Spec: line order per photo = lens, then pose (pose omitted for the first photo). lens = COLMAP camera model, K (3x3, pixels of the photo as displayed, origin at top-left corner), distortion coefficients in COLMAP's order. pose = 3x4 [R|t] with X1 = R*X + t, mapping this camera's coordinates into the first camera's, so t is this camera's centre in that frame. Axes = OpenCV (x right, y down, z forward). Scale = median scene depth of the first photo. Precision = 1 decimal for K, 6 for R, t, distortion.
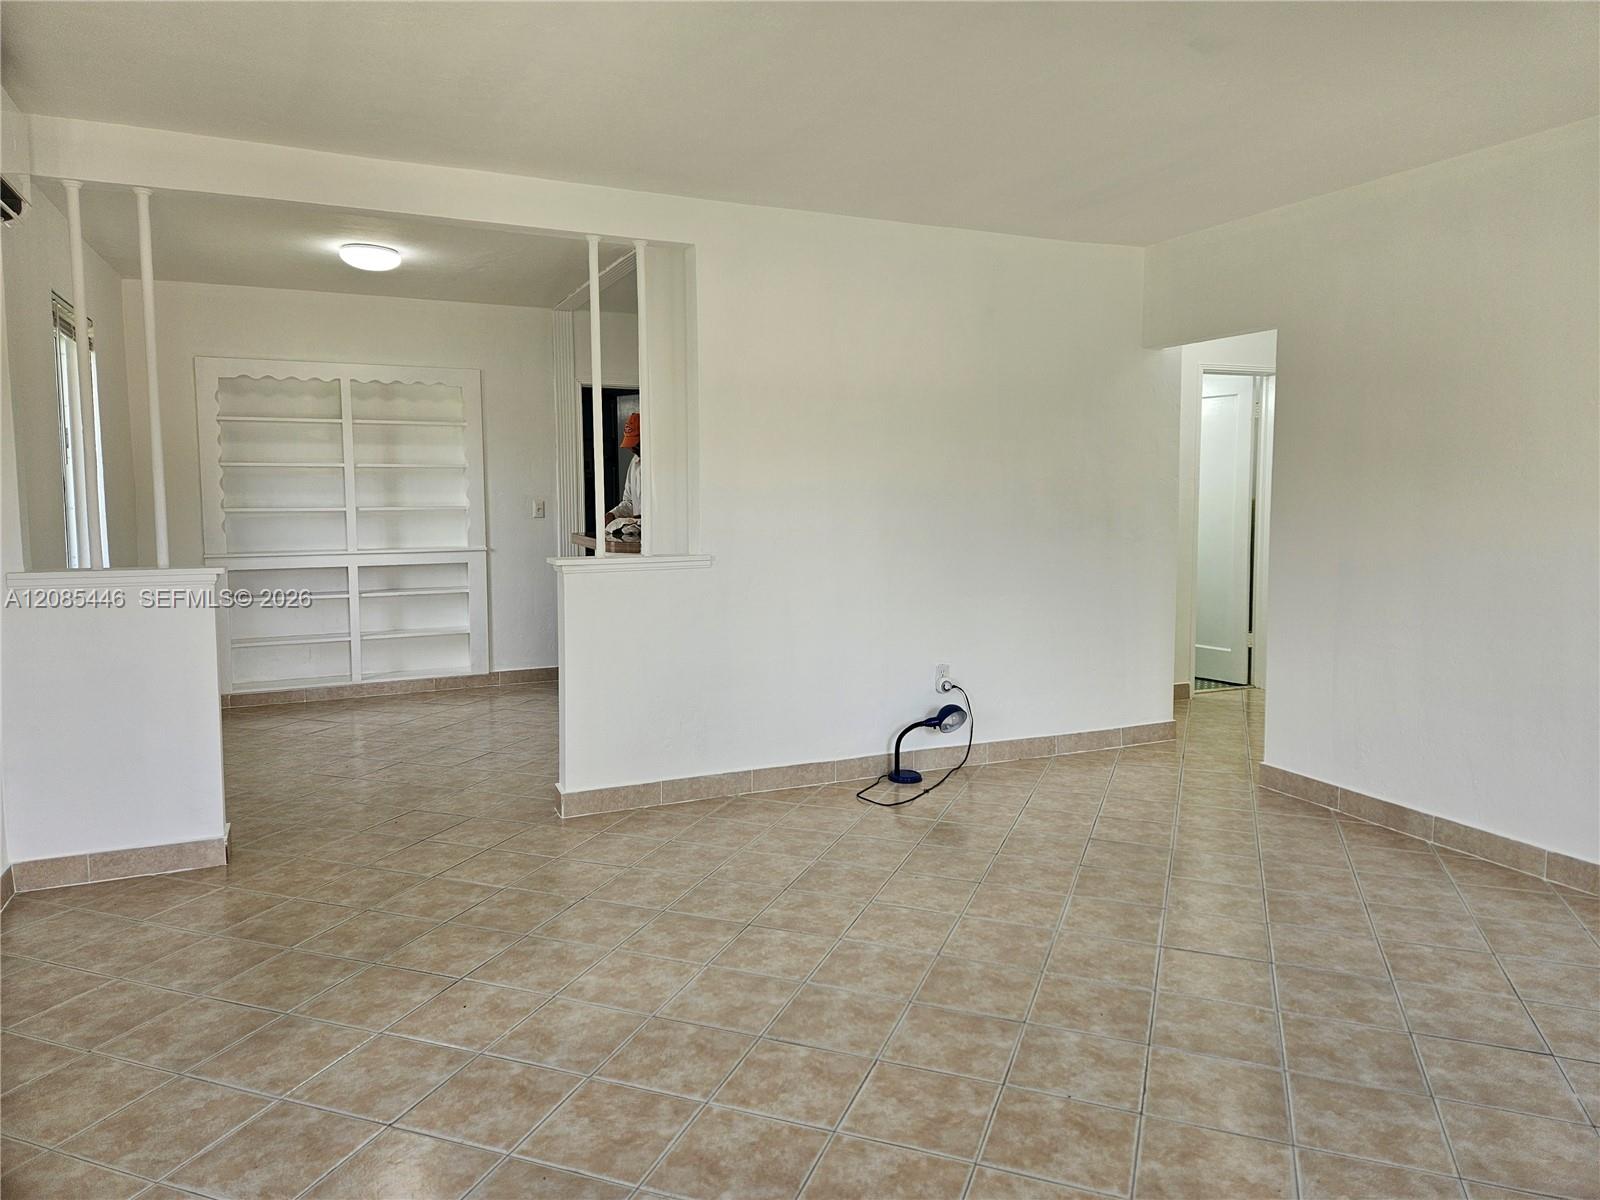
lens RADIAL K [[1065.6, 0, 817.5], [0, 1065.6, 565.6], [0, 0, 1]] dist [0.081551, -0.067538]
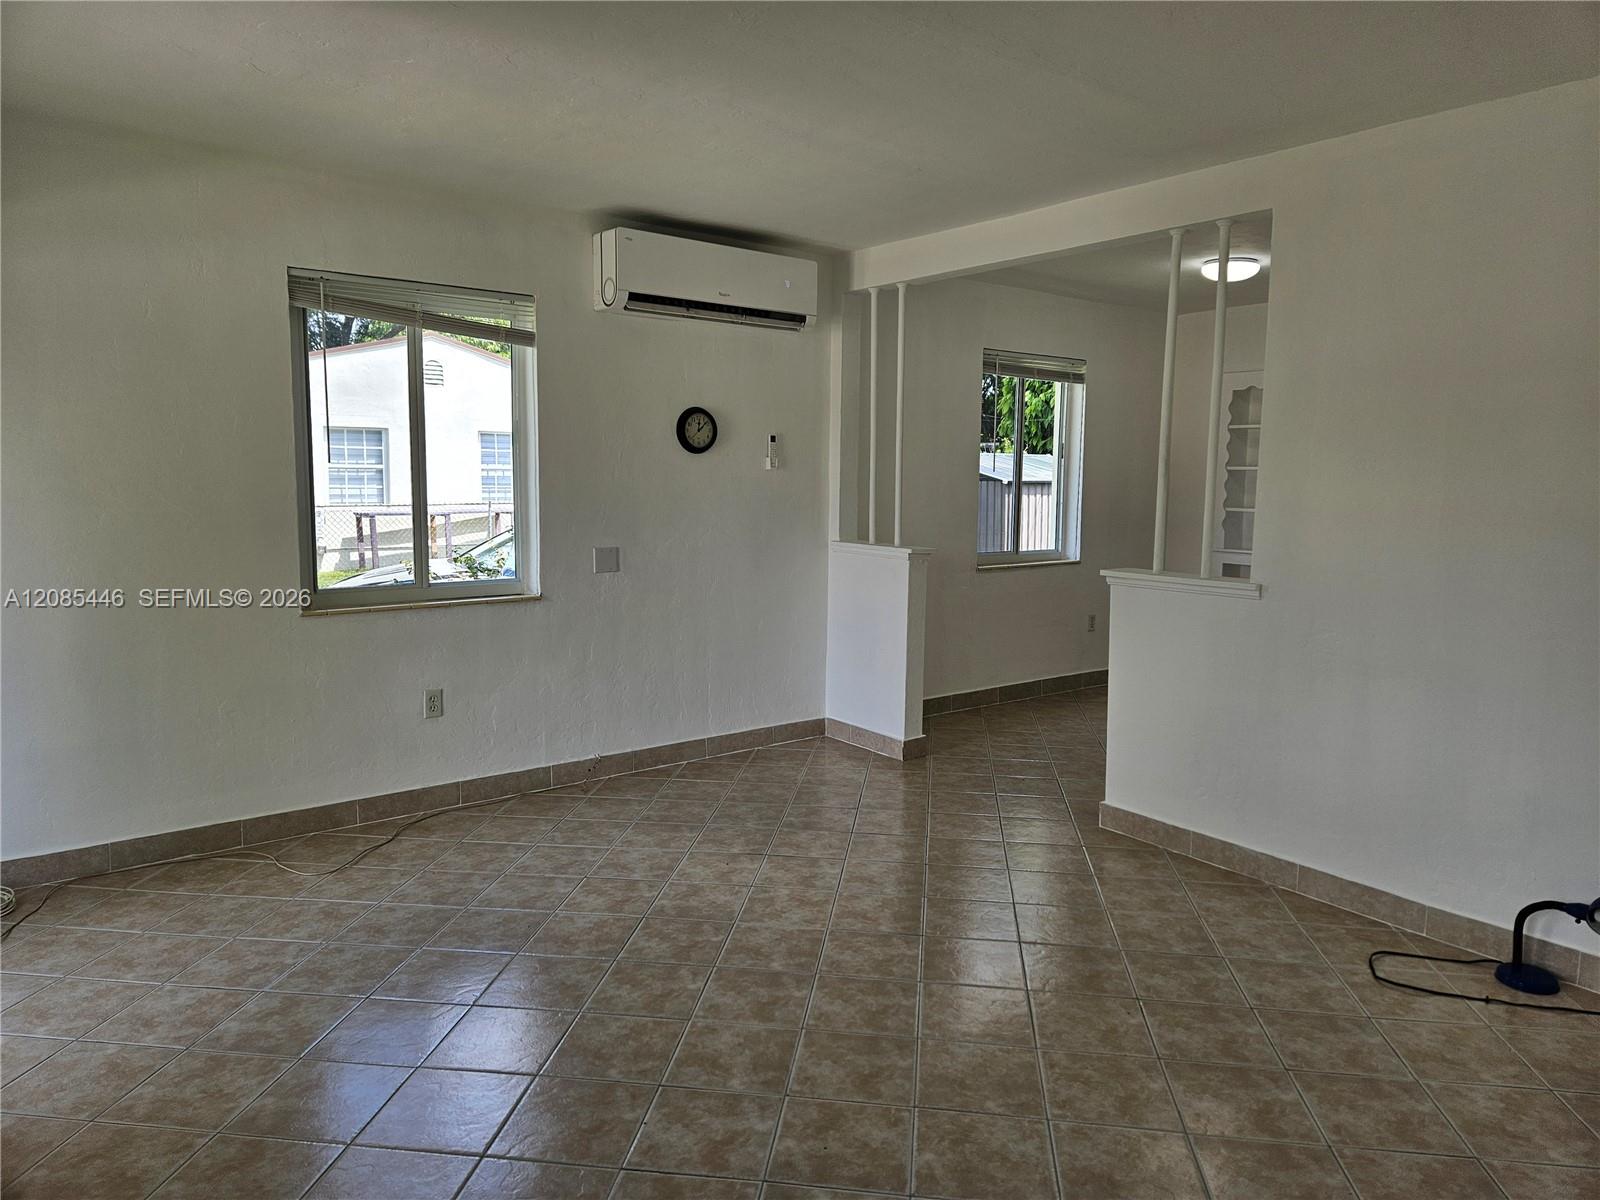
lens RADIAL K [[1065.6, 0, 815.4], [0, 1065.6, 577.8], [0, 0, 1]] dist [0.081551, -0.067538]
pose [[0.233774, 0.104833, -0.966623, 0.644335], [-0.087235, 0.992422, 0.086534, -0.059448], [0.968370, 0.064094, 0.241148, 0.477740]]
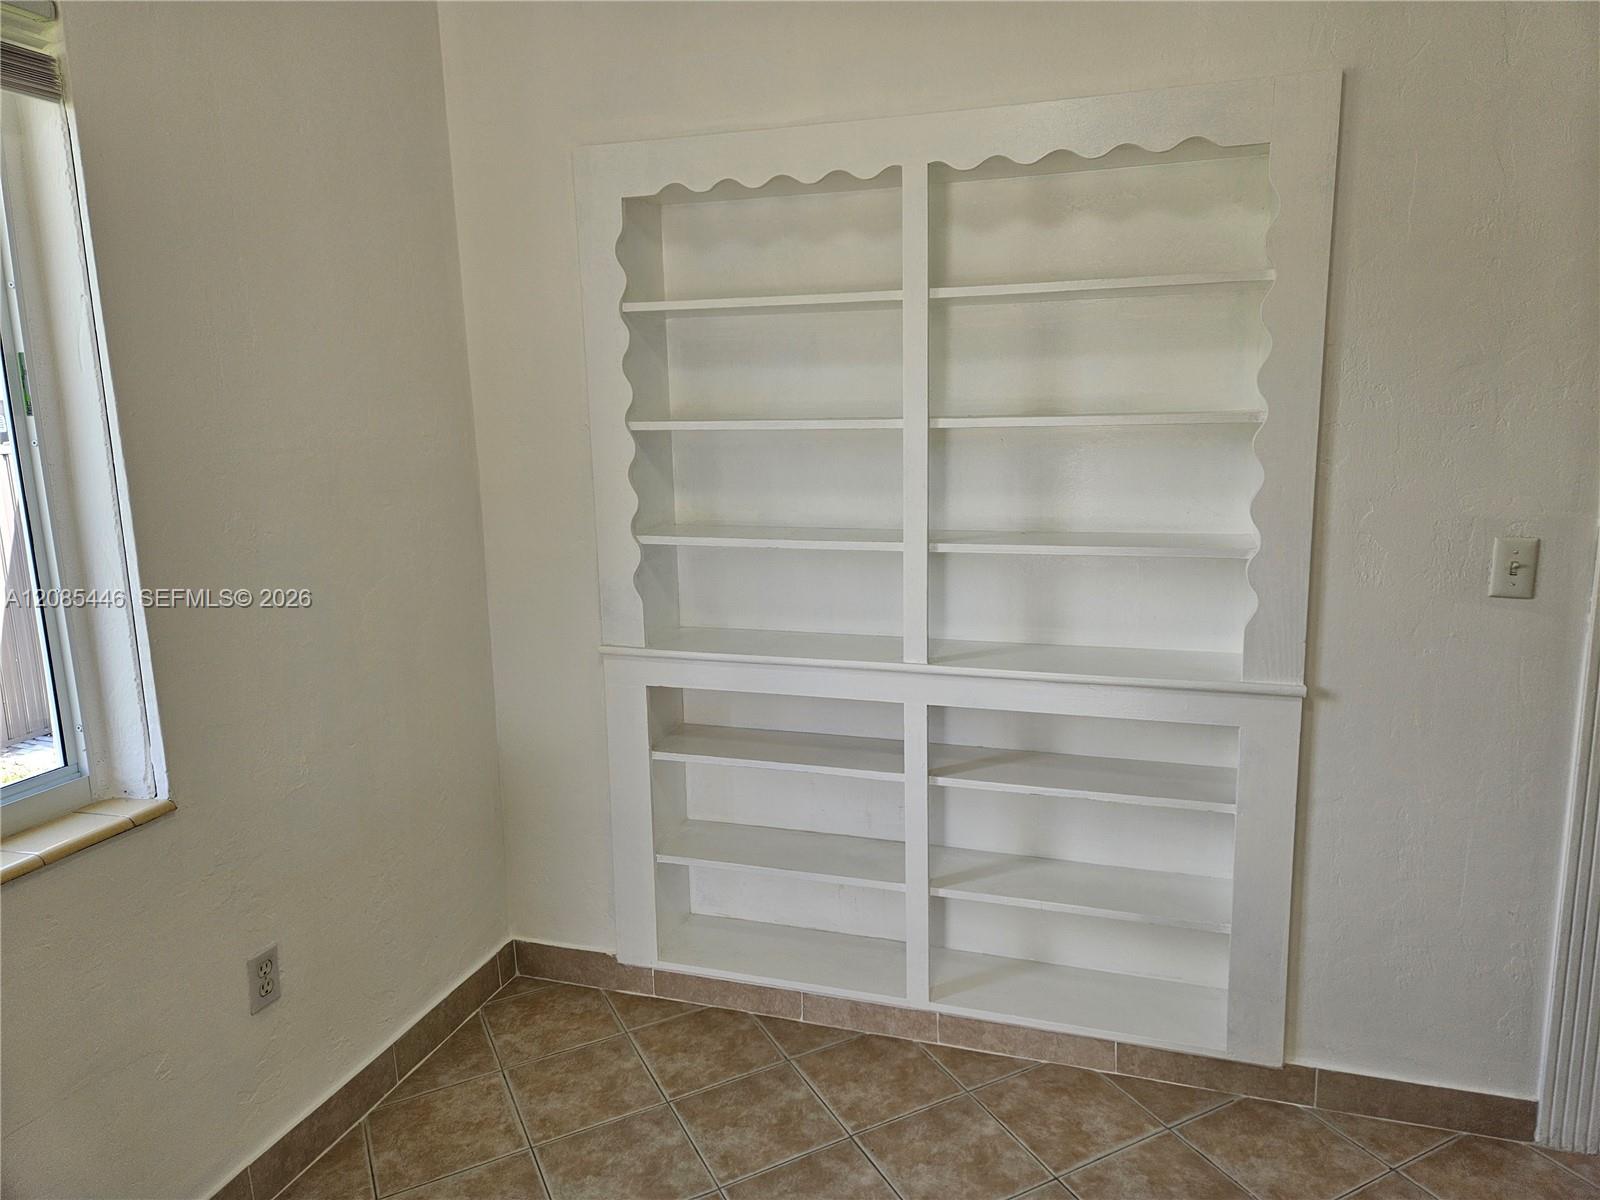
lens RADIAL K [[1065.6, 0, 816.1], [0, 1065.6, 583.4], [0, 0, 1]] dist [0.081551, -0.067538]
pose [[0.743274, 0.105266, -0.660654, -0.341430], [-0.032862, 0.992096, 0.121105, -0.126378], [0.668180, -0.068303, 0.740858, 1.098825]]
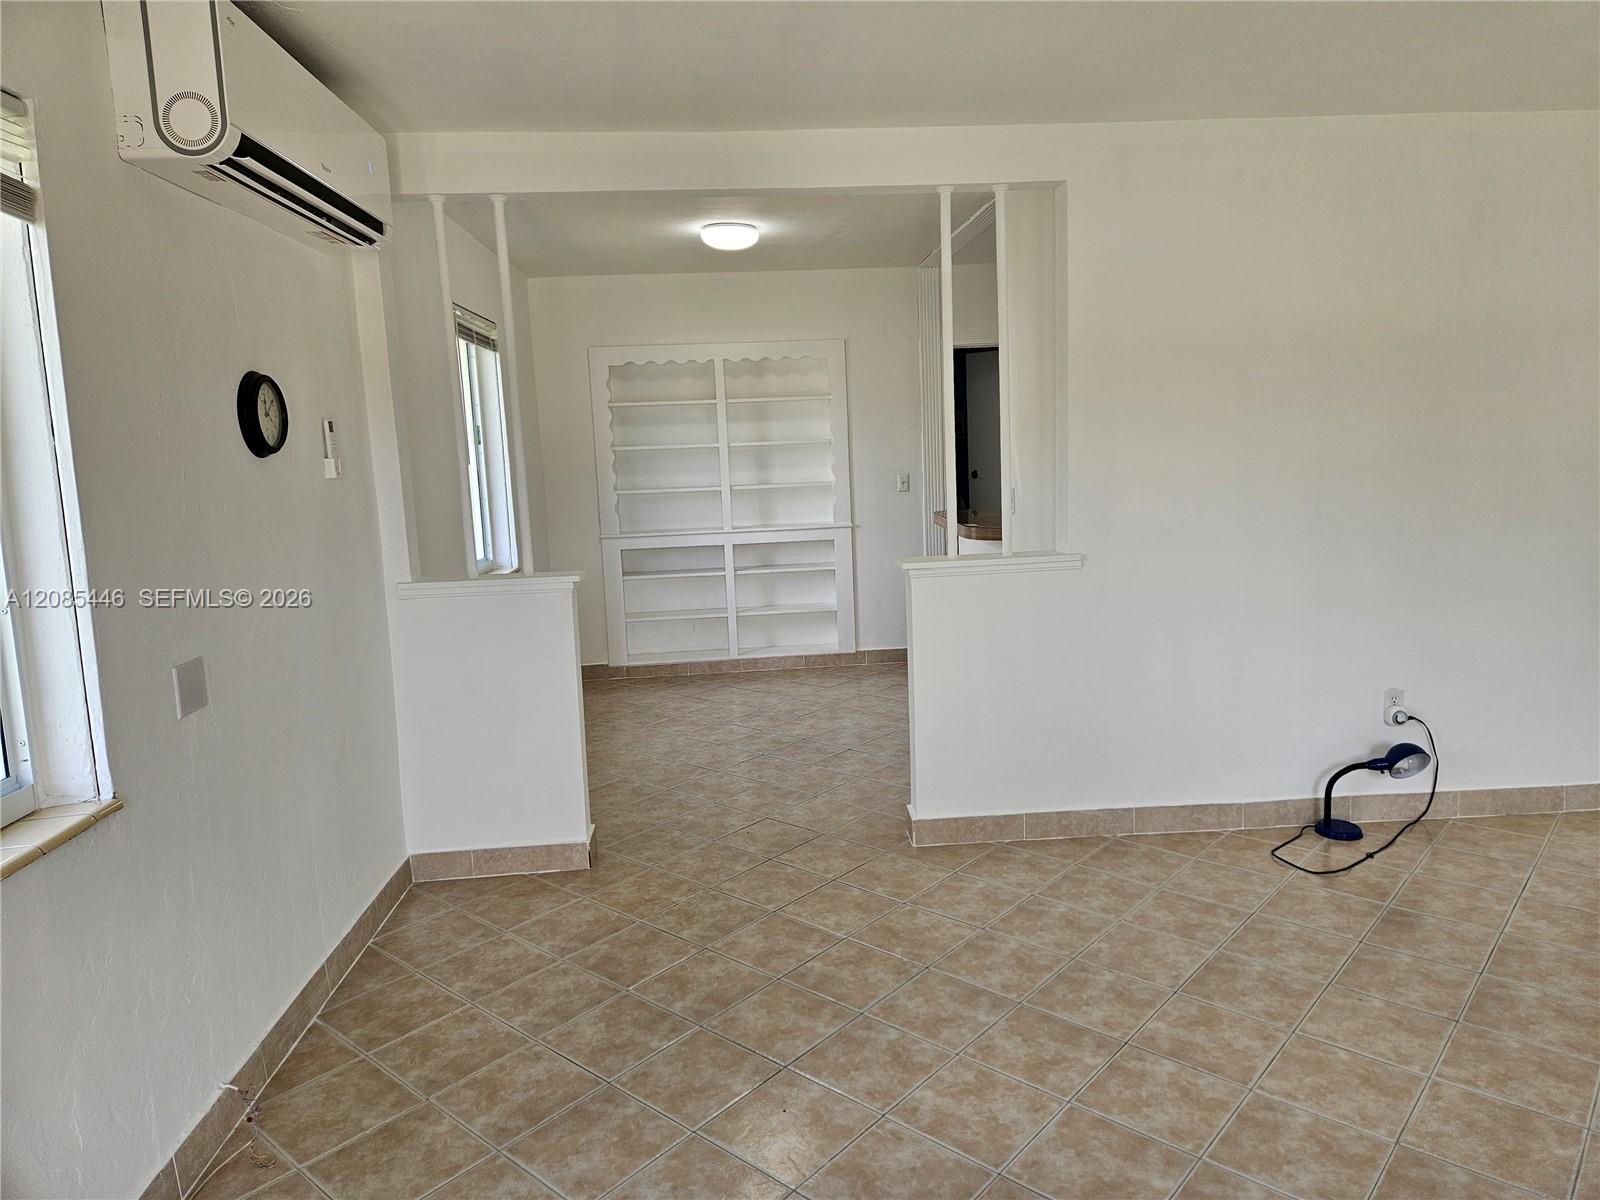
lens RADIAL K [[1065.6, 0, 814.1], [0, 1065.6, 567.4], [0, 0, 1]] dist [0.081551, -0.067538]
pose [[0.935575, 0.009474, -0.353001, 0.000349], [0.010492, 0.998453, 0.054606, -0.049115], [0.352972, -0.054791, 0.934028, 0.137931]]
